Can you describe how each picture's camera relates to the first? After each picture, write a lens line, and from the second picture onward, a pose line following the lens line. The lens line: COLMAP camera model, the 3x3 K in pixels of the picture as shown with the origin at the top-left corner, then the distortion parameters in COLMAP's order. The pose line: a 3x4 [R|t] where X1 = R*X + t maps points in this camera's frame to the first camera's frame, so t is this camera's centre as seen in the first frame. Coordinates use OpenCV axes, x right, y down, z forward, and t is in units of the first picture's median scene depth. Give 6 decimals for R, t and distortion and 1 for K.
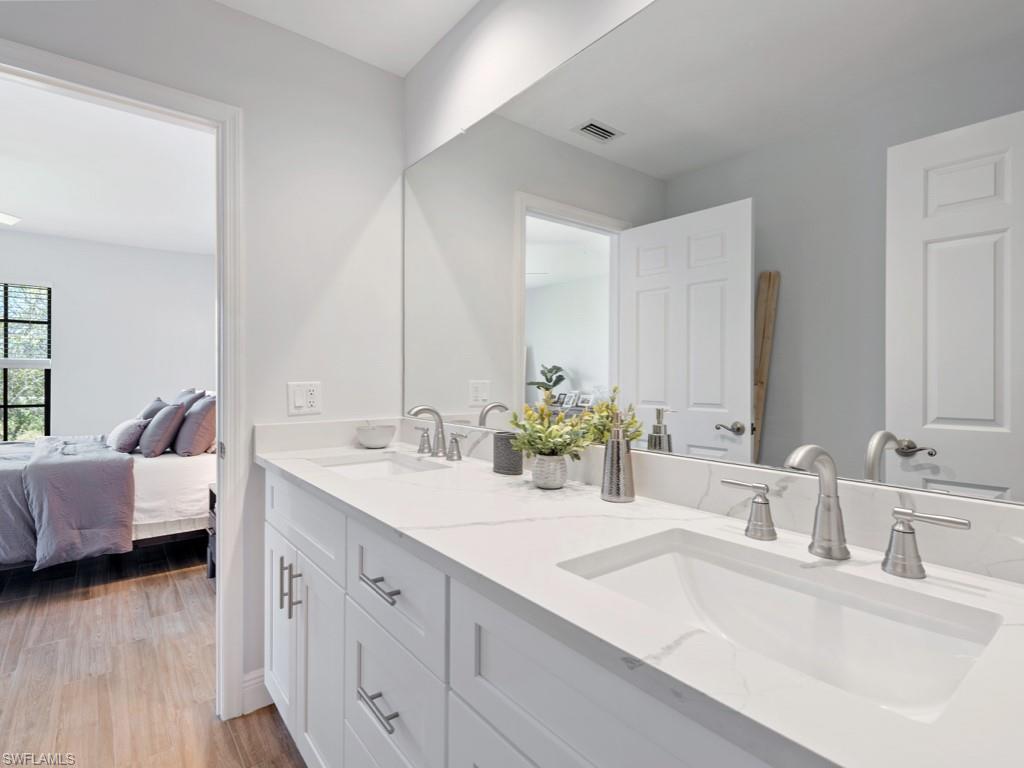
lens RADIAL K [[517.4, 0, 512.0], [0, 517.4, 384.0], [0, 0, 1]] dist [-0.002117, -0.000546]
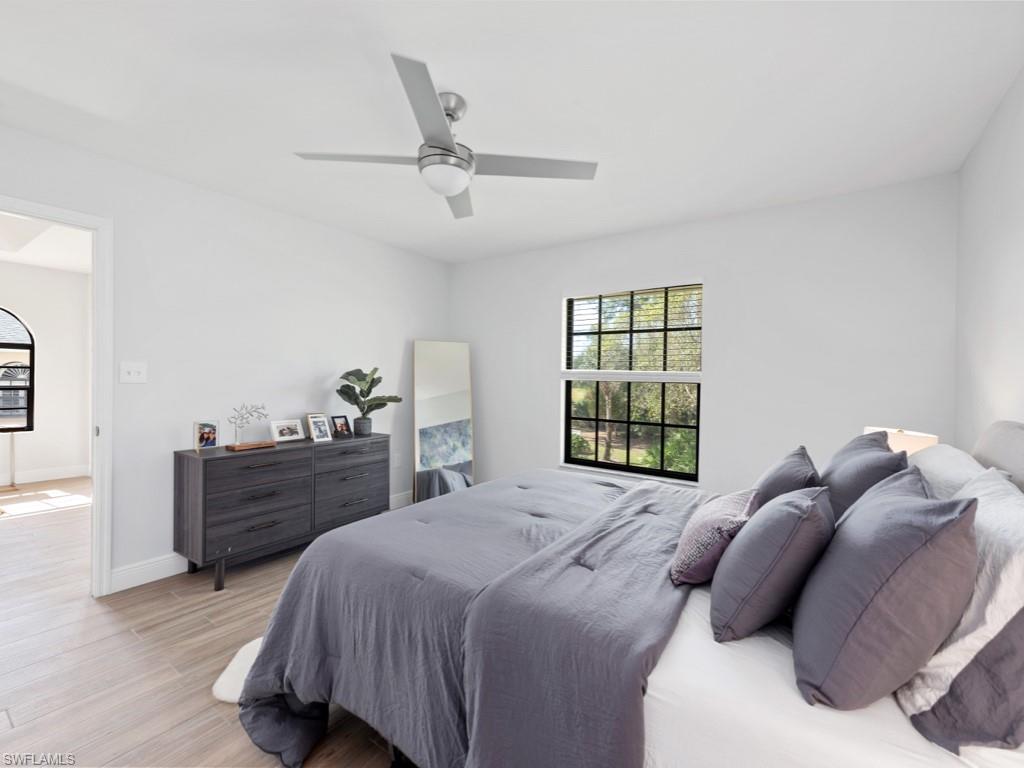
lens RADIAL K [[456.5, 0, 512.0], [0, 456.5, 384.0], [0, 0, 1]] dist [-0.001847, -0.000299]
pose [[0.285264, 0.009761, -0.958399, -0.418596], [-0.026461, 0.999647, 0.002306, -0.032317], [0.958084, 0.024702, 0.285422, 0.732723]]
